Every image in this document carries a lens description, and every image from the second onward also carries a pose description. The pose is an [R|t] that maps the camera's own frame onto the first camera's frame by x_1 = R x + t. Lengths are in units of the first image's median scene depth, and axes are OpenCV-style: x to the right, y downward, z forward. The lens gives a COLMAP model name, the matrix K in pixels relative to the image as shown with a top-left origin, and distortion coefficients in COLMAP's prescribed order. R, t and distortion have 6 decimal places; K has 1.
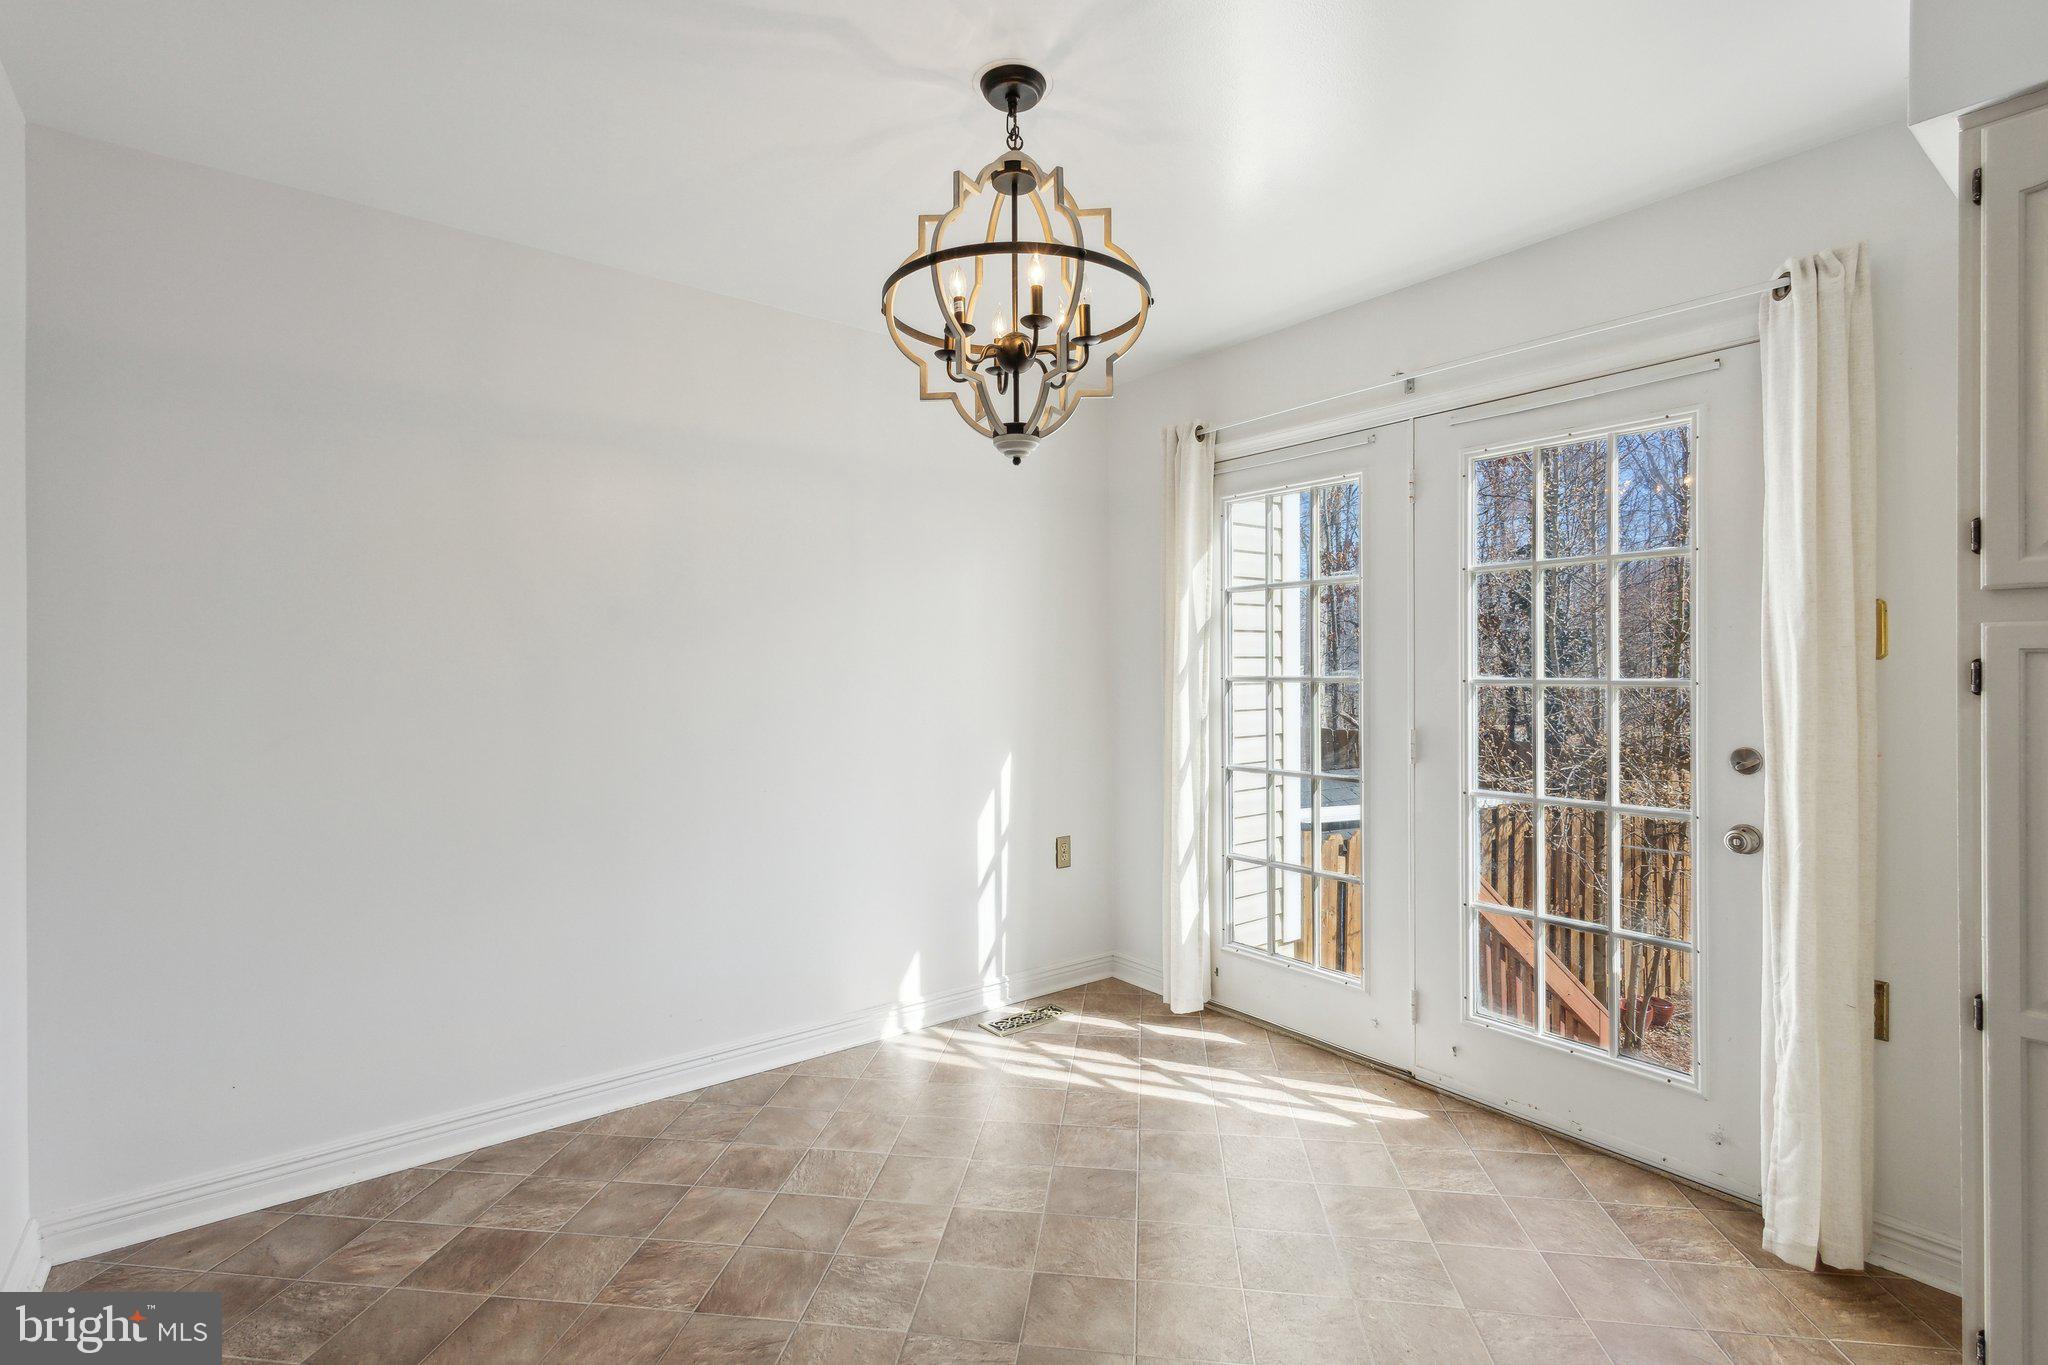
lens RADIAL K [[948.5, 0, 1010.4], [0, 948.5, 675.9], [0, 0, 1]] dist [0.014082, -0.000592]
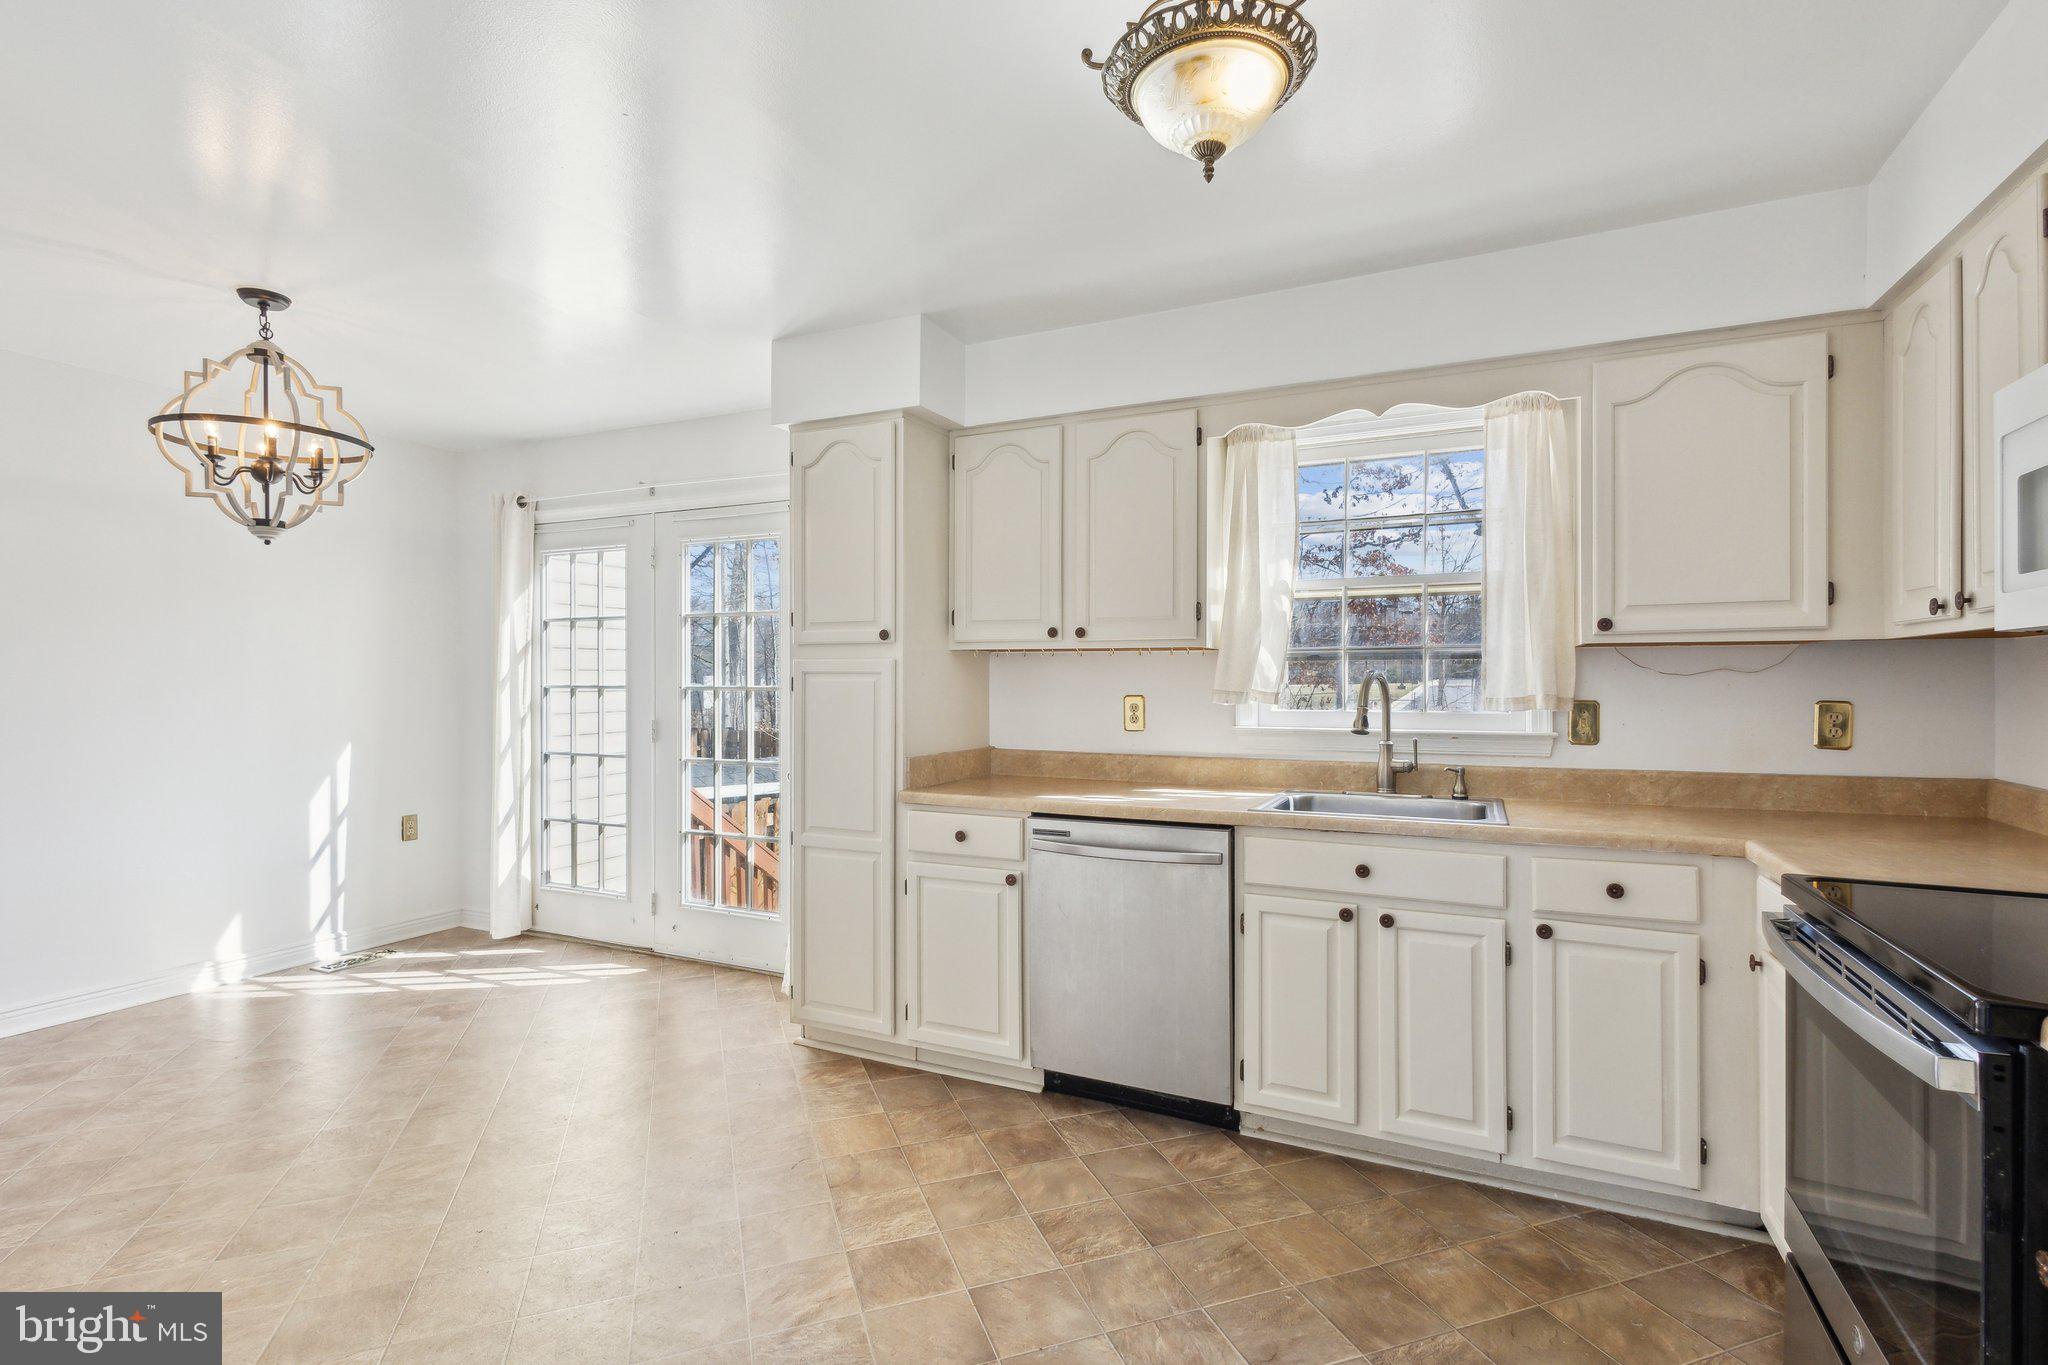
lens RADIAL K [[948.5, 0, 1035.7], [0, 948.5, 670.2], [0, 0, 1]] dist [0.014082, -0.000592]
pose [[0.882061, 0.006713, 0.471087, 0.241214], [-0.001508, 0.999934, -0.011426, -0.005407], [-0.471133, 0.009368, 0.882013, -0.598560]]
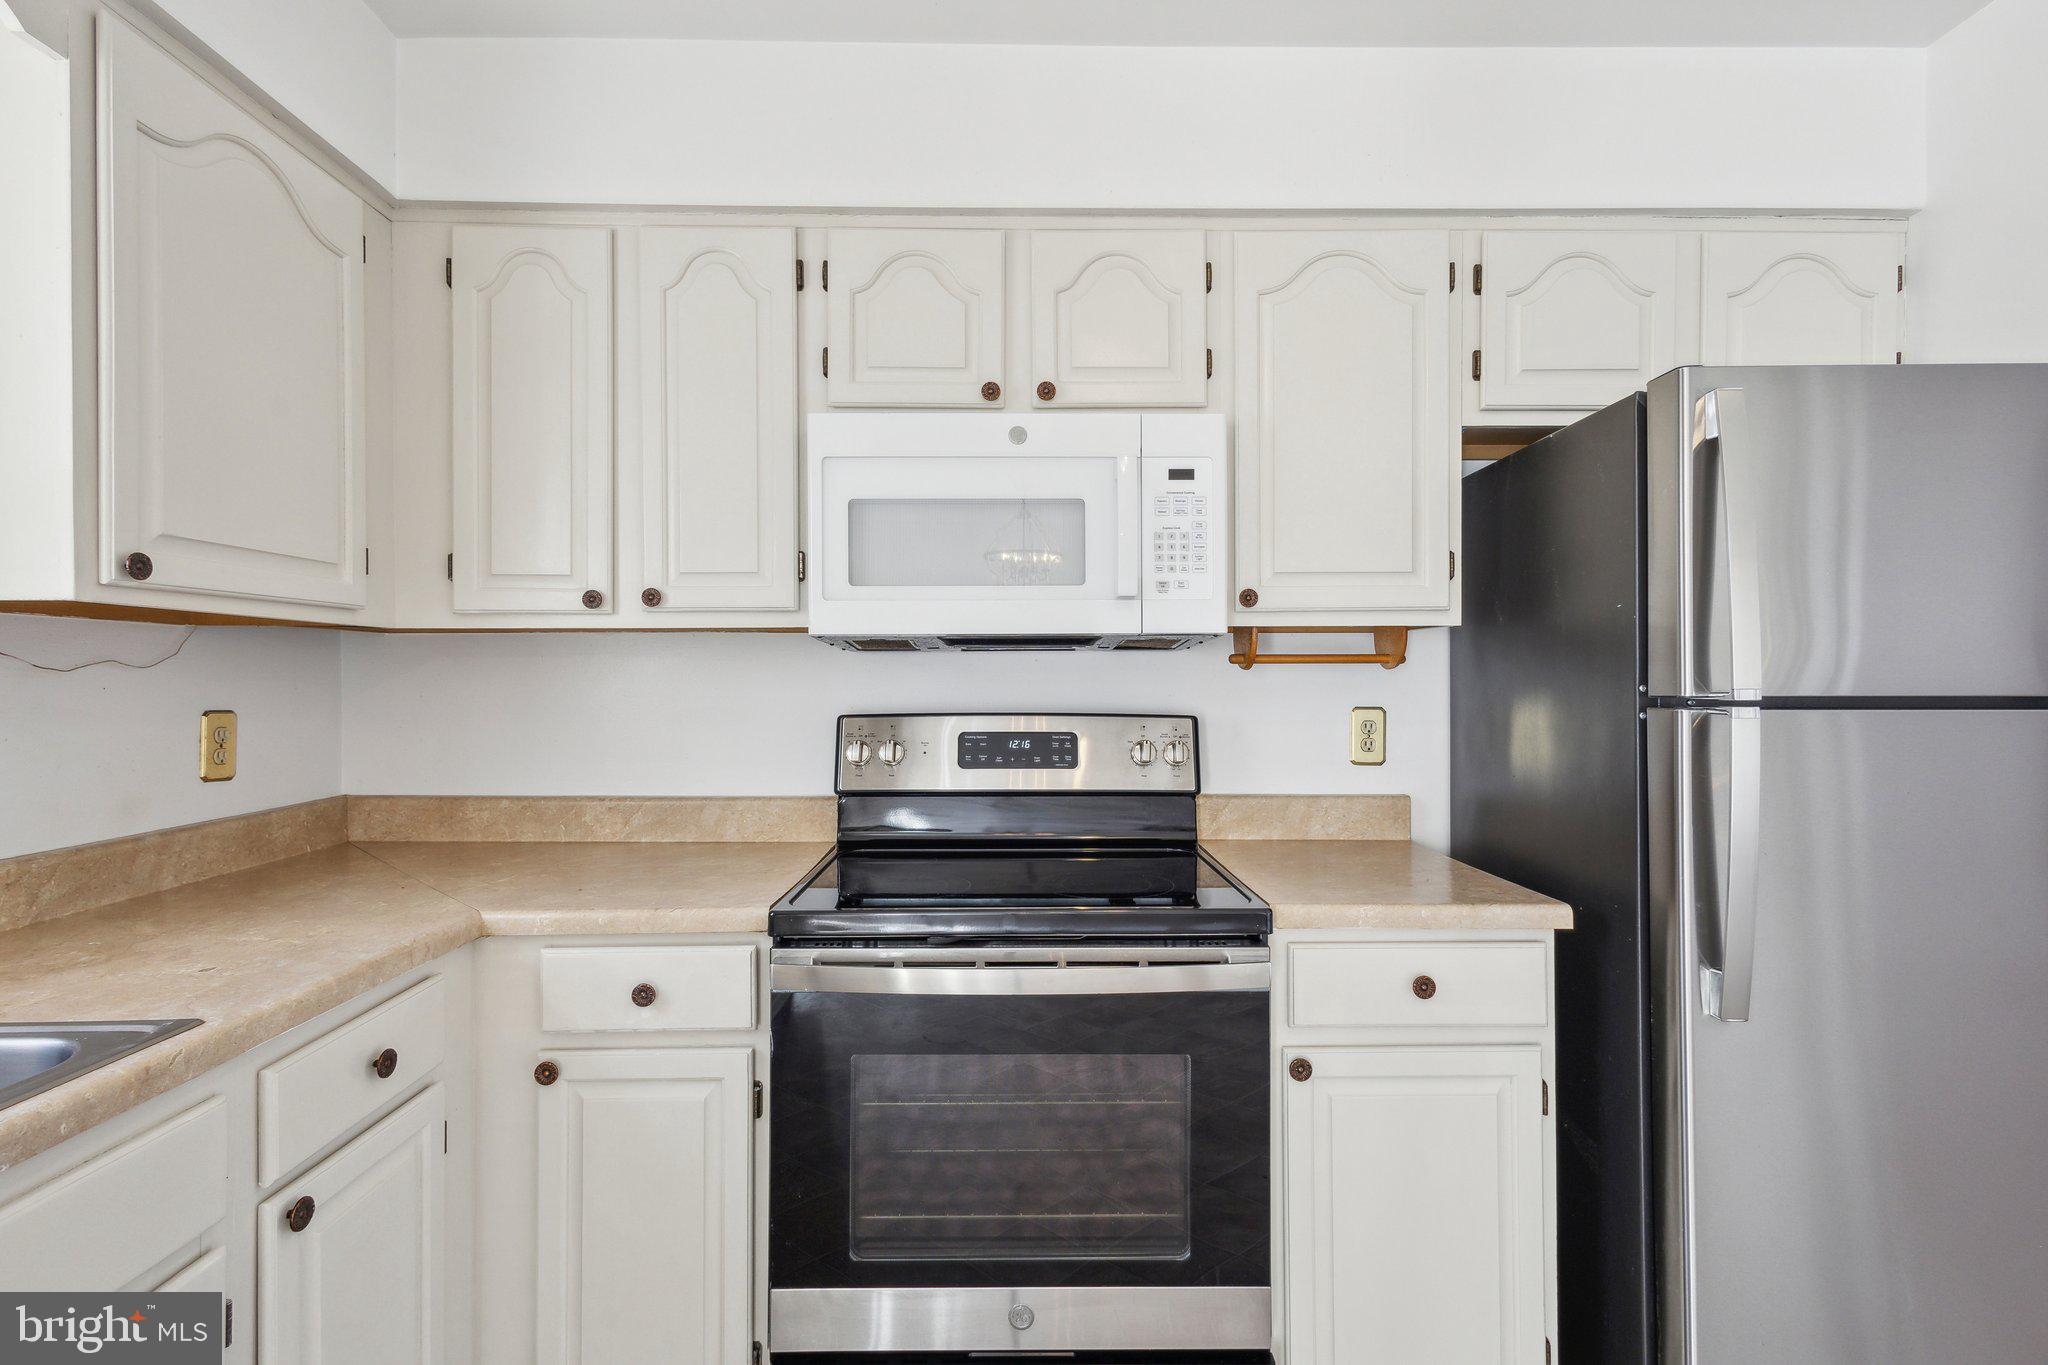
lens RADIAL K [[948.5, 0, 1015.3], [0, 948.5, 681.7], [0, 0, 1]] dist [0.014082, -0.000592]
pose [[-0.814734, -0.000252, 0.579835, 0.534909], [-0.000485, 1.000000, -0.000248, -0.006027], [-0.579834, -0.000483, -0.814734, 0.025987]]
